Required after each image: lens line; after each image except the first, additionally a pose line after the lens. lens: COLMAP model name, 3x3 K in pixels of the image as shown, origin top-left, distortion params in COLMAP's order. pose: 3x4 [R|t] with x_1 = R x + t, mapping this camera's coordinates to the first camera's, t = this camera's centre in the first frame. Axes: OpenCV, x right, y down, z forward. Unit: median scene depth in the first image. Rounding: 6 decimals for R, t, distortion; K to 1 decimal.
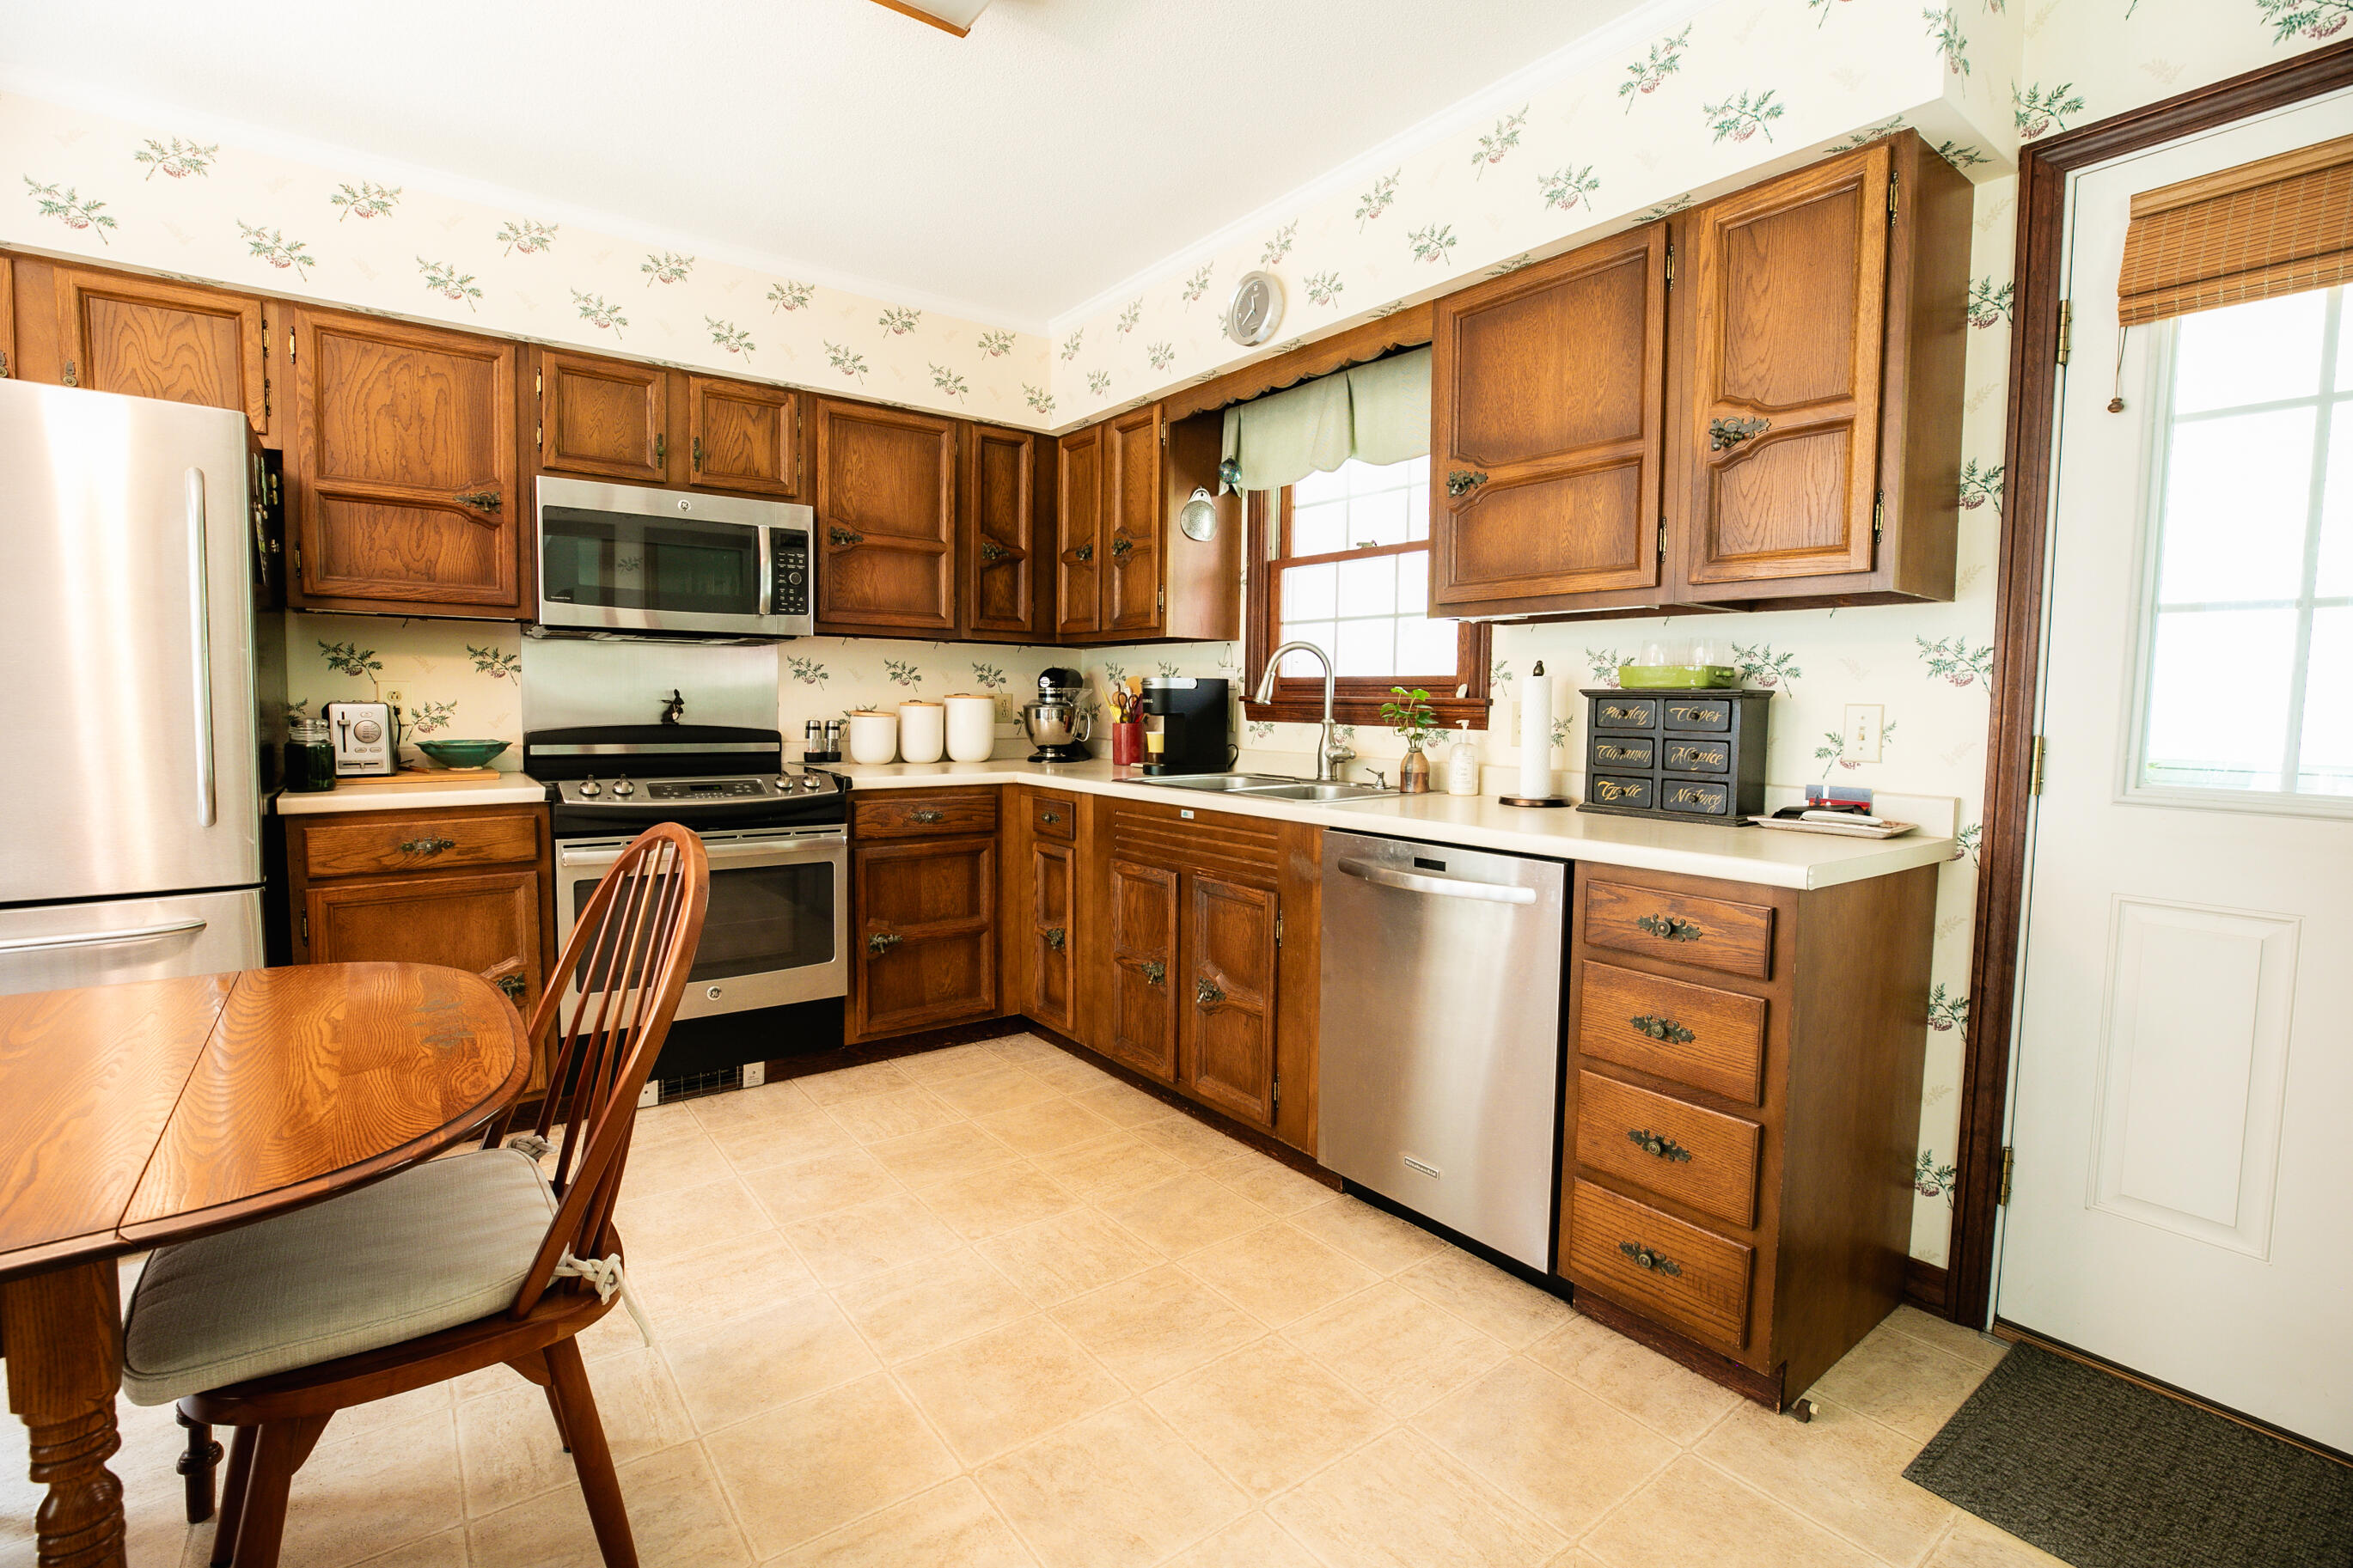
lens RADIAL K [[1071.1, 0, 1173.7], [0, 1071.1, 772.5], [0, 0, 1]] dist [-0.047674, 0.015276]
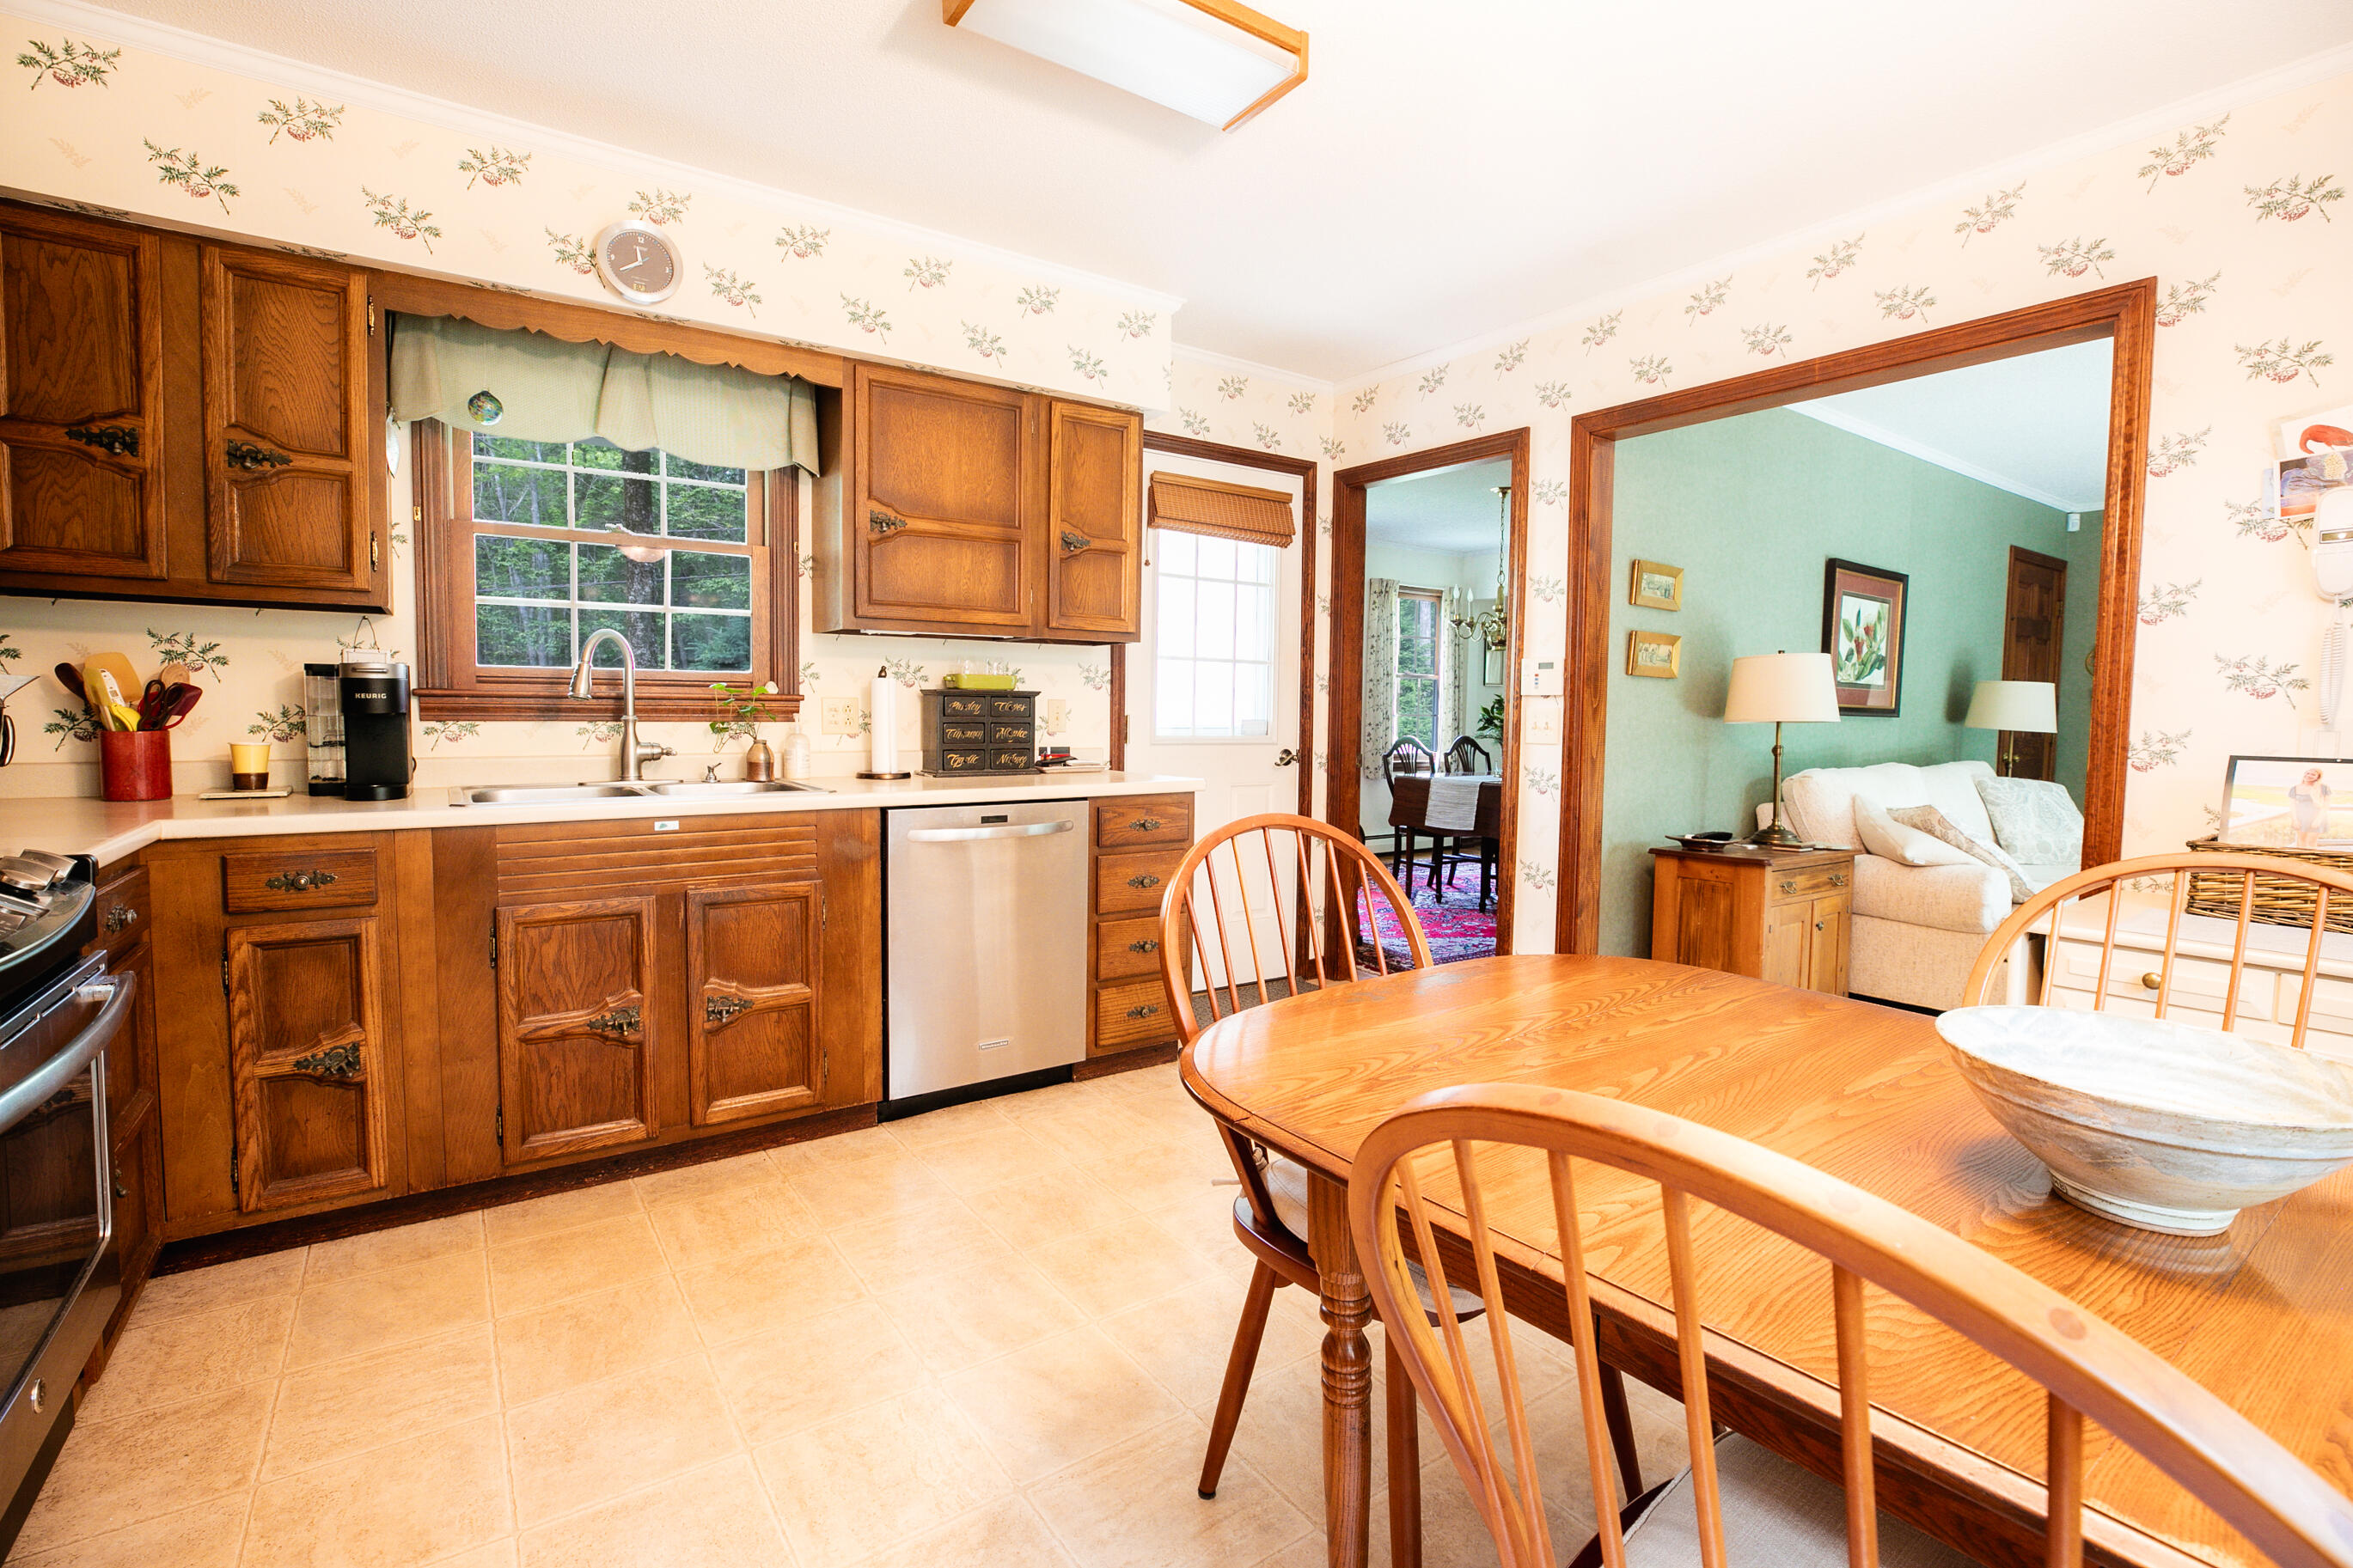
lens RADIAL K [[1074.0, 0, 1173.8], [0, 1074.0, 773.7], [0, 0, 1]] dist [-0.048113, 0.017424]
pose [[0.032912, -0.075580, 0.996596, -0.825354], [0.054755, 0.995775, 0.073710, -0.045009], [-0.997957, 0.052143, 0.036911, 0.532466]]
